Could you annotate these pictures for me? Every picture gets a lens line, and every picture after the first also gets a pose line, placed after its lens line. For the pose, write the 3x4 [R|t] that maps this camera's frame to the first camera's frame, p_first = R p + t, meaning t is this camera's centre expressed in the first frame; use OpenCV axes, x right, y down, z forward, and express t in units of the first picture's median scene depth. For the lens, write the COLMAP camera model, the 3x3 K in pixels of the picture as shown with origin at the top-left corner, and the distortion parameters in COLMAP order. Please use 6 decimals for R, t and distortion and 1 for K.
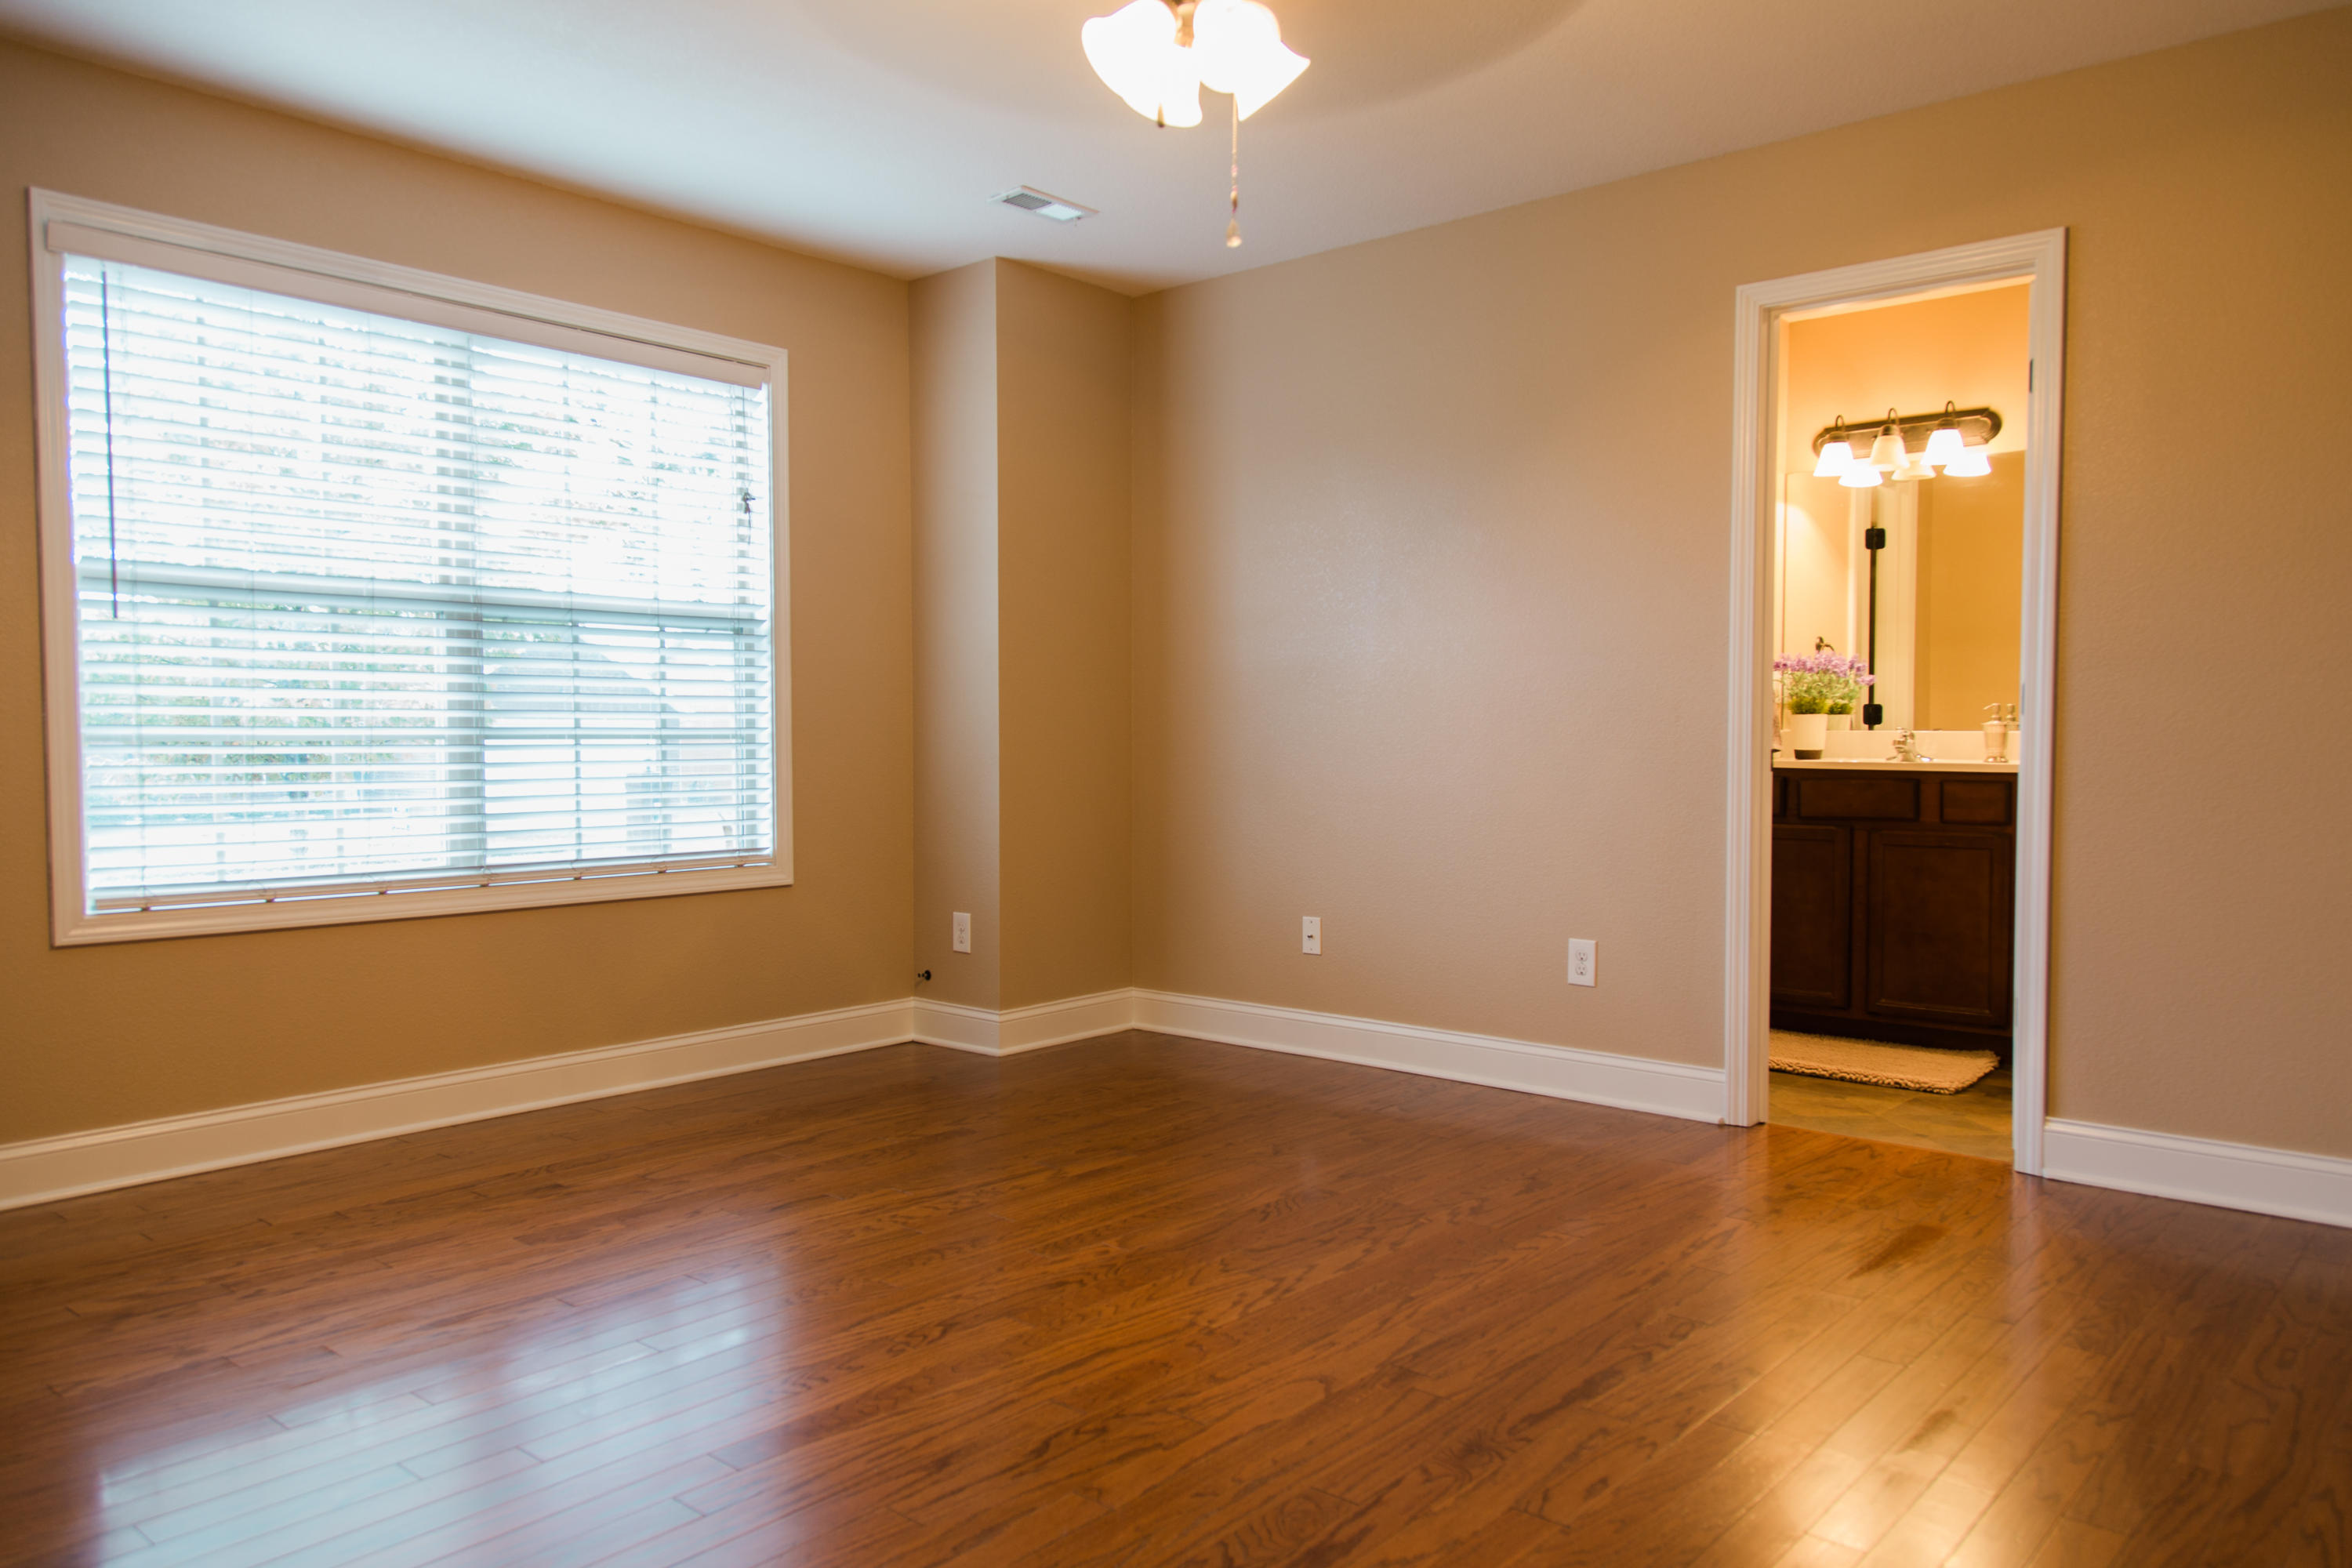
lens RADIAL K [[1621.5, 0, 1174.4], [0, 1621.5, 784.9], [0, 0, 1]] dist [0.005723, 0.000440]
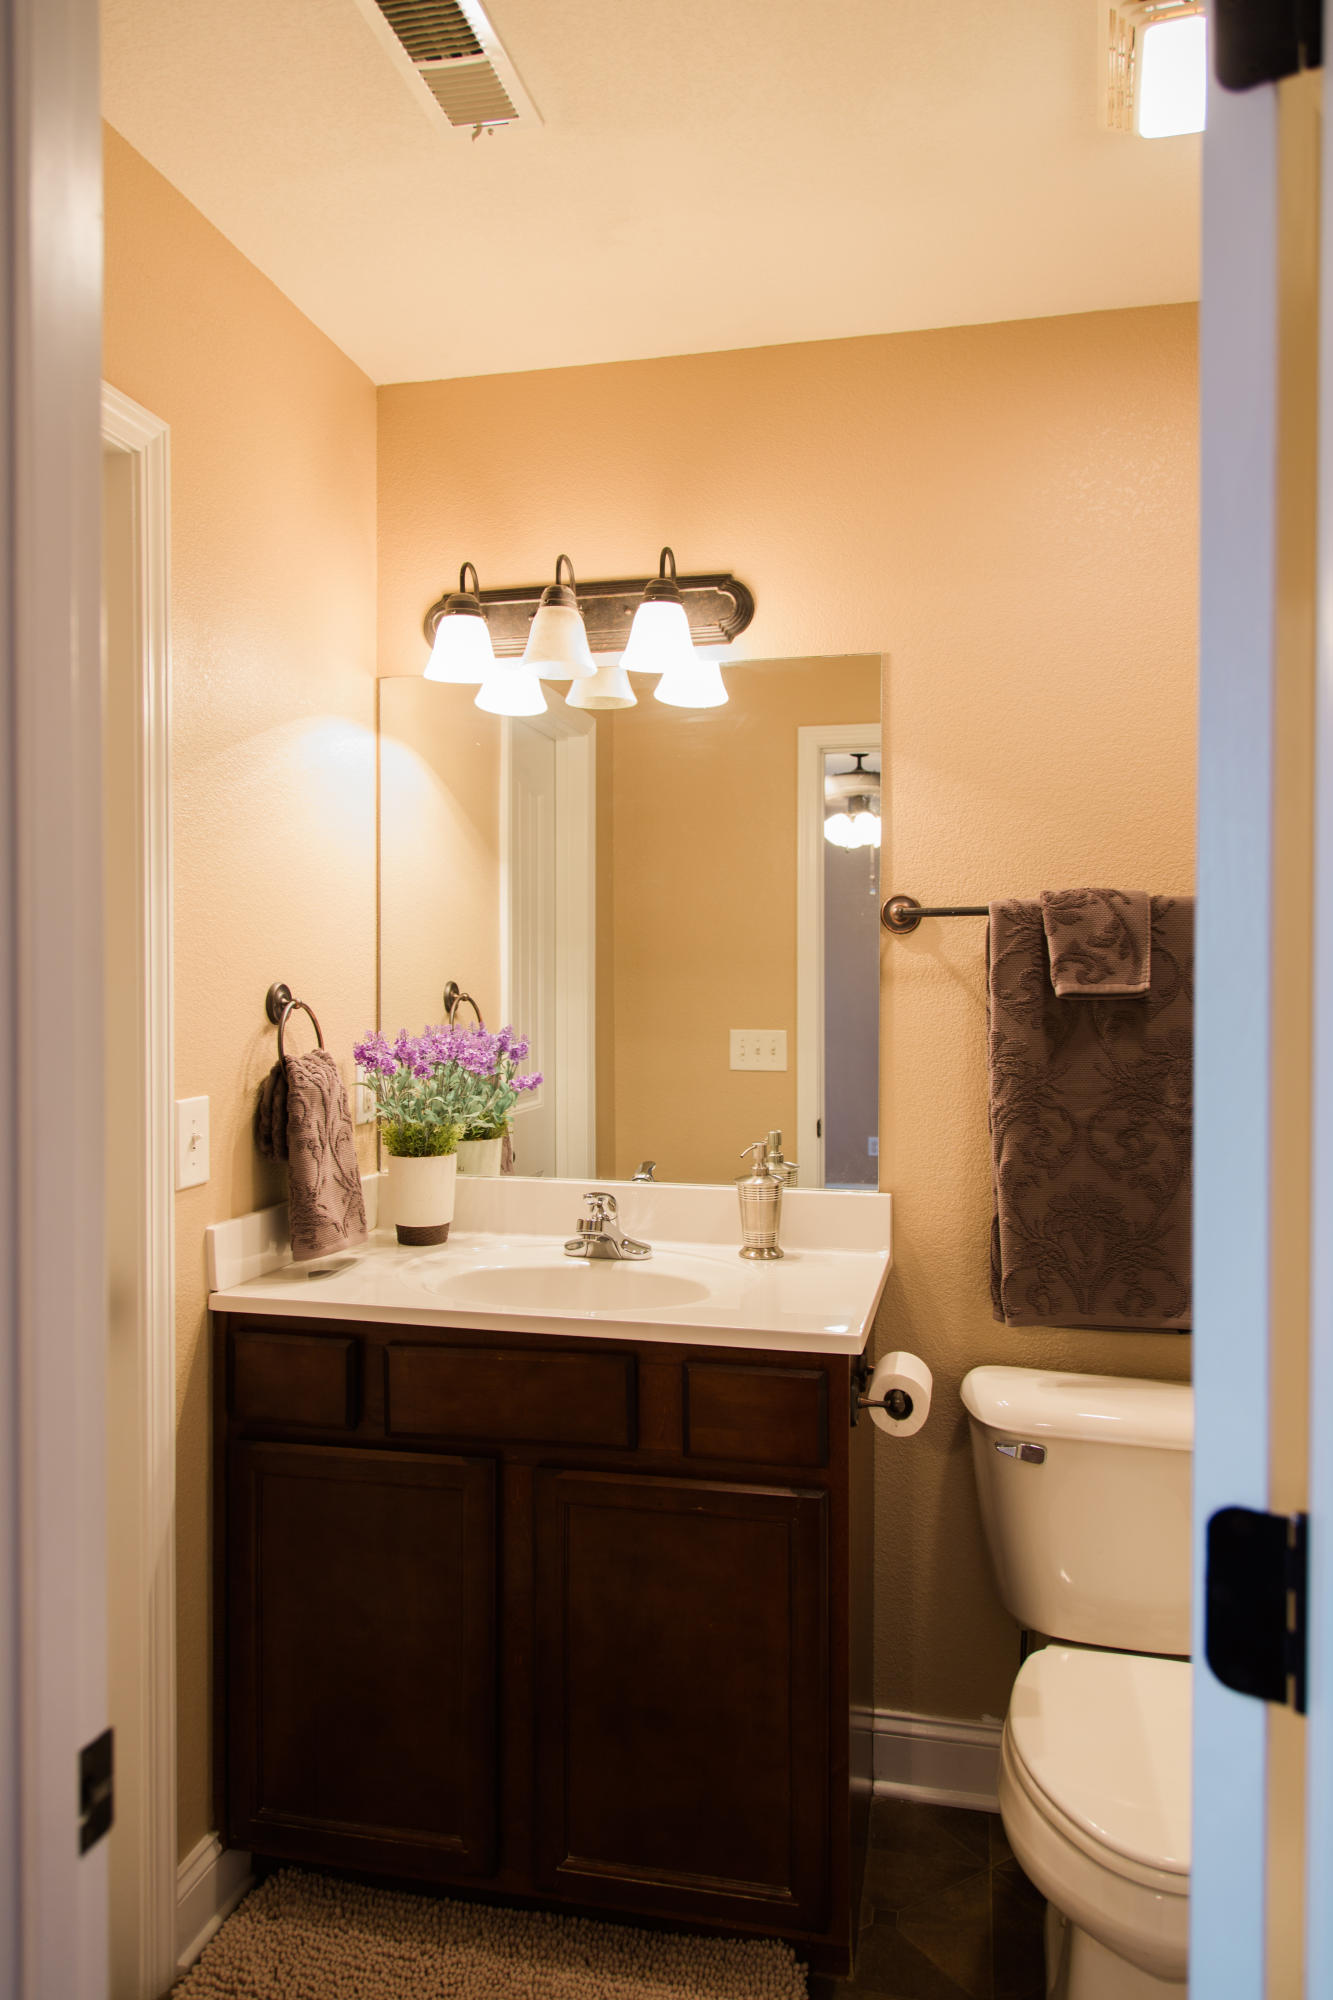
lens RADIAL K [[1378.8, 0, 660.2], [0, 1378.8, 993.4], [0, 0, 1]] dist [0.005723, 0.000440]
pose [[0.882054, -0.009731, 0.471049, 0.263687], [0.018826, 0.999716, -0.014600, -0.088481], [-0.470773, 0.021746, 0.881986, 0.607143]]
